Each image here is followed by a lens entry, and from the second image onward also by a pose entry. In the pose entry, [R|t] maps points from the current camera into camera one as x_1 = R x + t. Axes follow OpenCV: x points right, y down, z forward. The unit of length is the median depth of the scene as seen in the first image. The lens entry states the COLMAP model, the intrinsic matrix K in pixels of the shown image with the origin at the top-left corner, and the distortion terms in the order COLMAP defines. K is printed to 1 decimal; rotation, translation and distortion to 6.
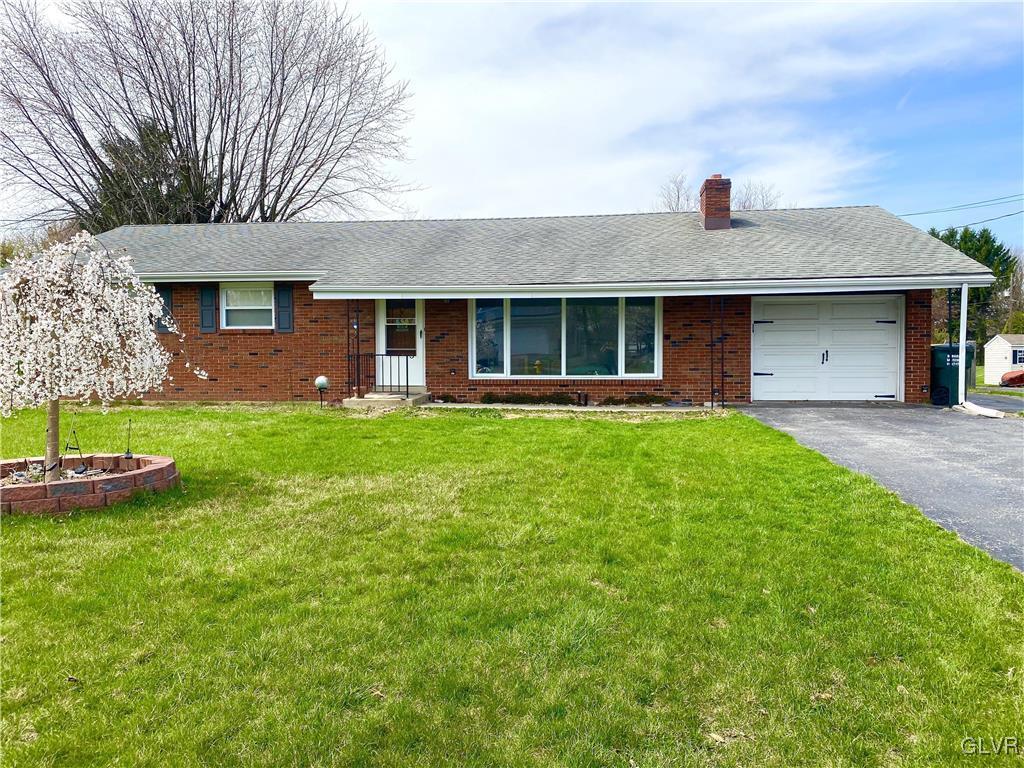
lens RADIAL K [[785.8, 0, 501.1], [0, 785.8, 380.7], [0, 0, 1]] dist [0.077445, -0.094411]
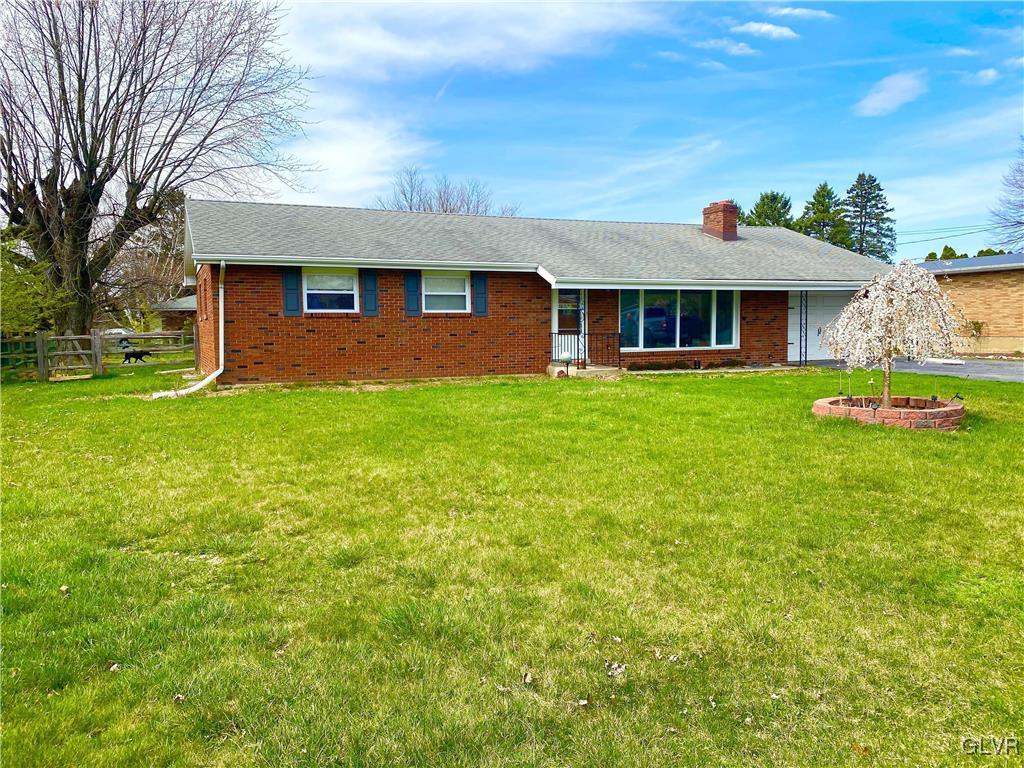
lens RADIAL K [[869.8, 0, 513.5], [0, 869.8, 377.1], [0, 0, 1]] dist [0.115989, -0.223216]
pose [[0.840226, -0.038136, 0.540894, -0.932849], [0.033728, 0.999268, 0.018061, 0.006869], [-0.541186, 0.003068, 0.840897, -0.090120]]
